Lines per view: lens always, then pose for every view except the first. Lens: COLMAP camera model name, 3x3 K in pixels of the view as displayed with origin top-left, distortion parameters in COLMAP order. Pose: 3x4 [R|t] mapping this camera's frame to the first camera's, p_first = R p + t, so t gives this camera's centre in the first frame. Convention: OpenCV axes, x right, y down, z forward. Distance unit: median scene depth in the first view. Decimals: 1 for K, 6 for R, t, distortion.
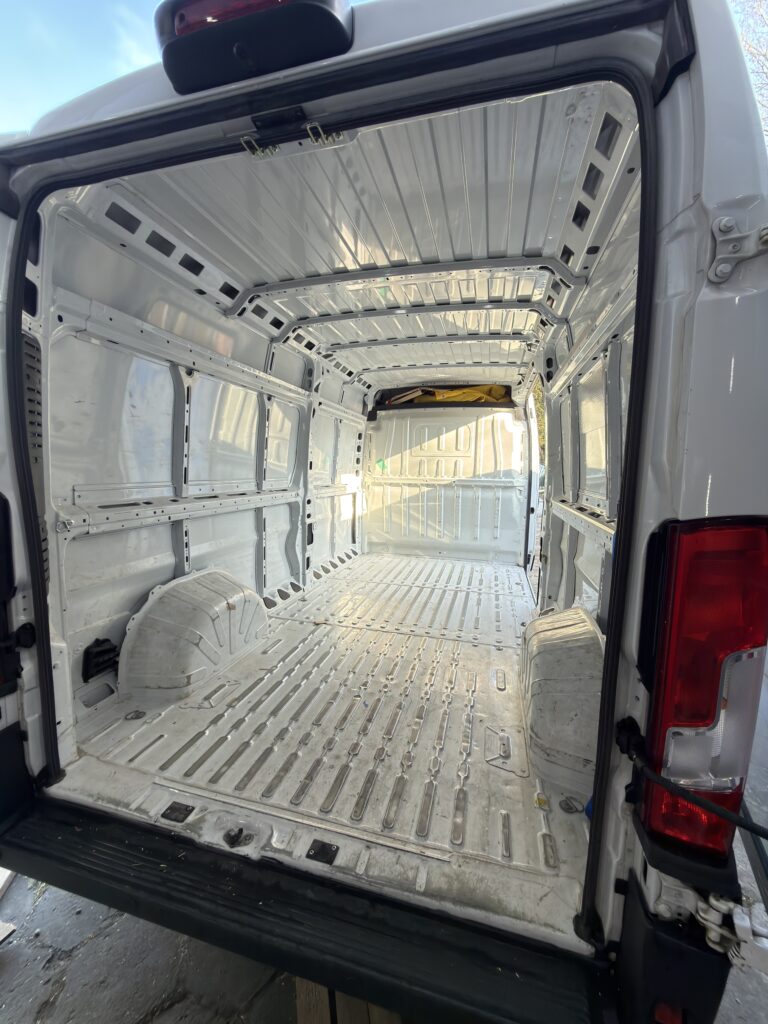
lens RADIAL K [[406.5, 0, 384.2], [0, 406.5, 512.6], [0, 0, 1]] dist [-0.000999, -0.000440]
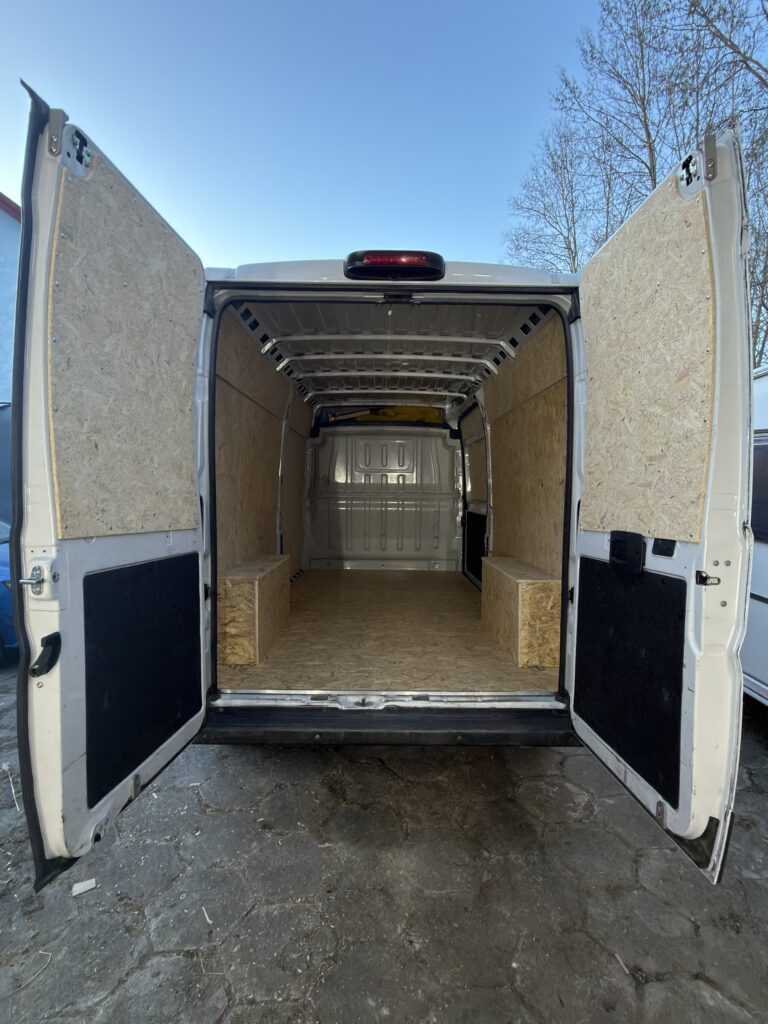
lens RADIAL K [[506.2, 0, 384.0], [0, 506.2, 512.0], [0, 0, 1]] dist [0.000758, 0.000014]
pose [[0.964981, -0.022113, 0.261385, -0.385634], [0.039278, 0.997387, -0.060630, 0.084938], [-0.259362, 0.068773, 0.963328, -0.490165]]
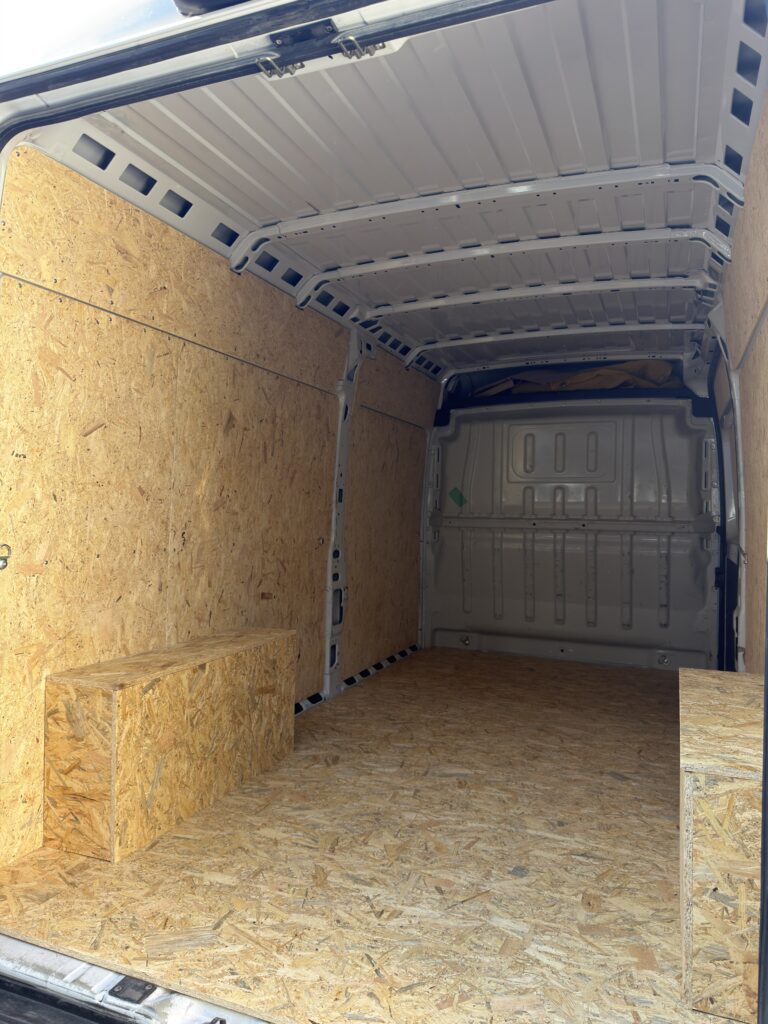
lens RADIAL K [[720.1, 0, 378.5], [0, 720.1, 515.0], [0, 0, 1]] dist [0.062201, -0.094180]
pose [[0.991872, -0.003621, -0.127190, 0.024420], [-0.010282, 0.994046, -0.108478, 0.046559], [0.126826, 0.108904, 0.985929, -0.108049]]
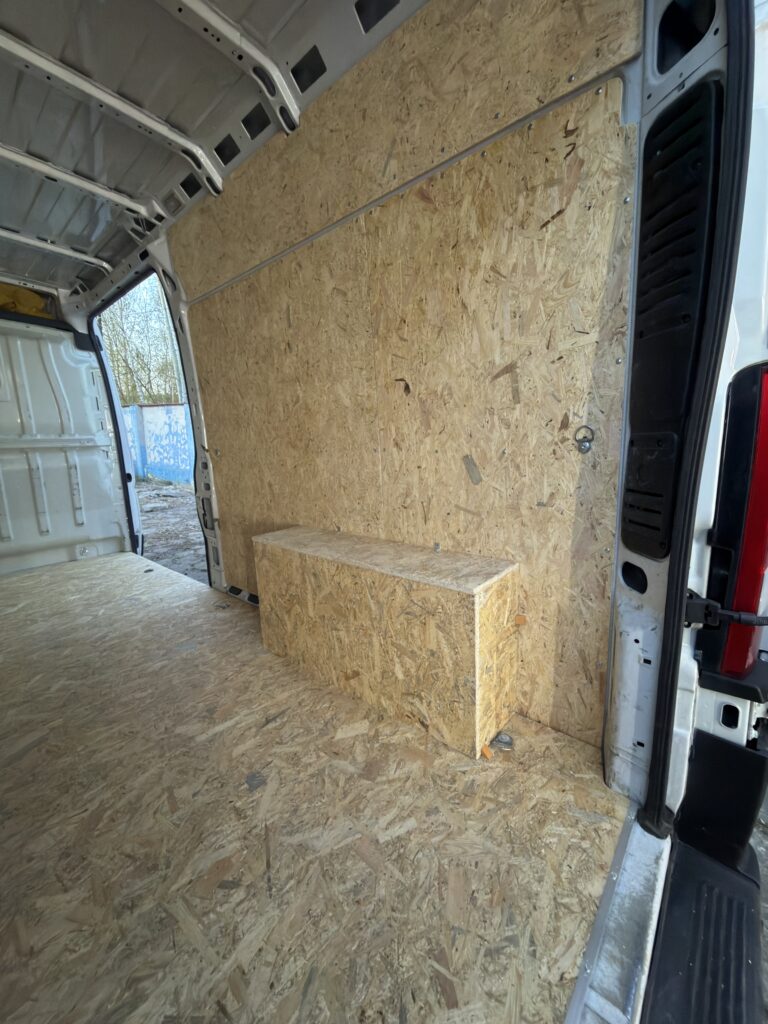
lens RADIAL K [[406.5, 0, 384.2], [0, 406.5, 512.6], [0, 0, 1]] dist [-0.000999, -0.000440]
pose [[0.441215, -0.190662, 0.876913, -0.182916], [0.142643, 0.979647, 0.141229, 0.036805], [-0.885992, 0.062773, 0.459432, 0.419854]]
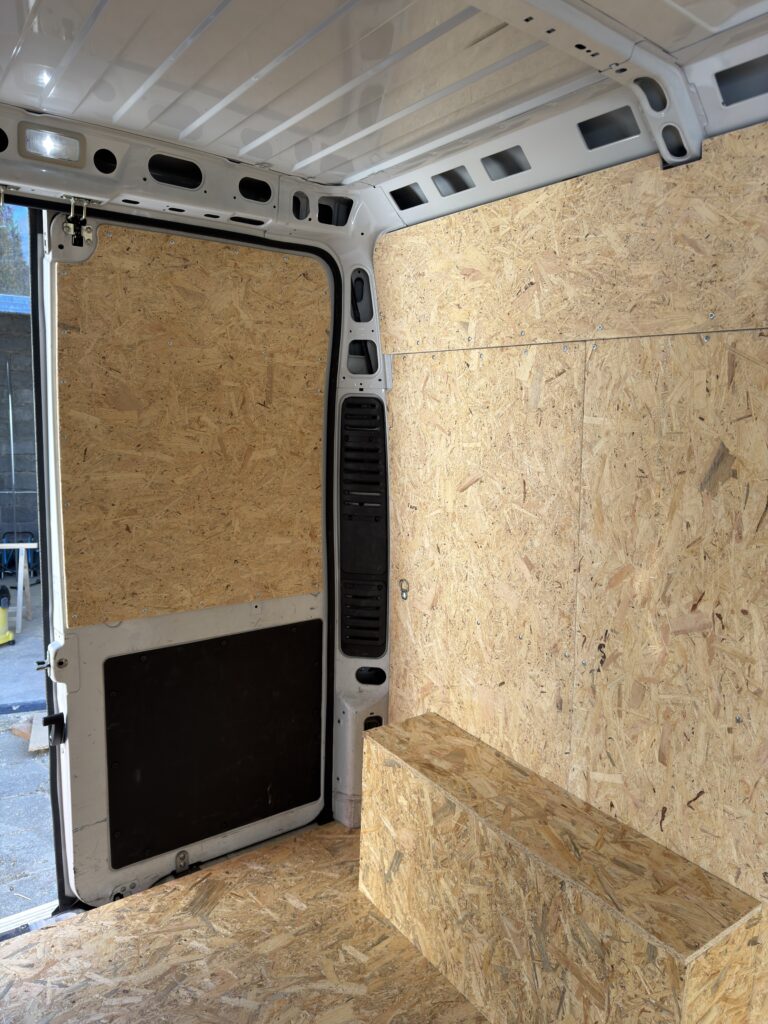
lens RADIAL K [[720.5, 0, 384.4], [0, 720.5, 515.1], [0, 0, 1]] dist [0.060843, -0.070664]
pose [[-0.638446, 0.080336, -0.765462, 0.244620], [-0.126095, 0.970182, 0.206993, -0.275846], [0.759267, 0.228675, -0.609279, 1.155313]]
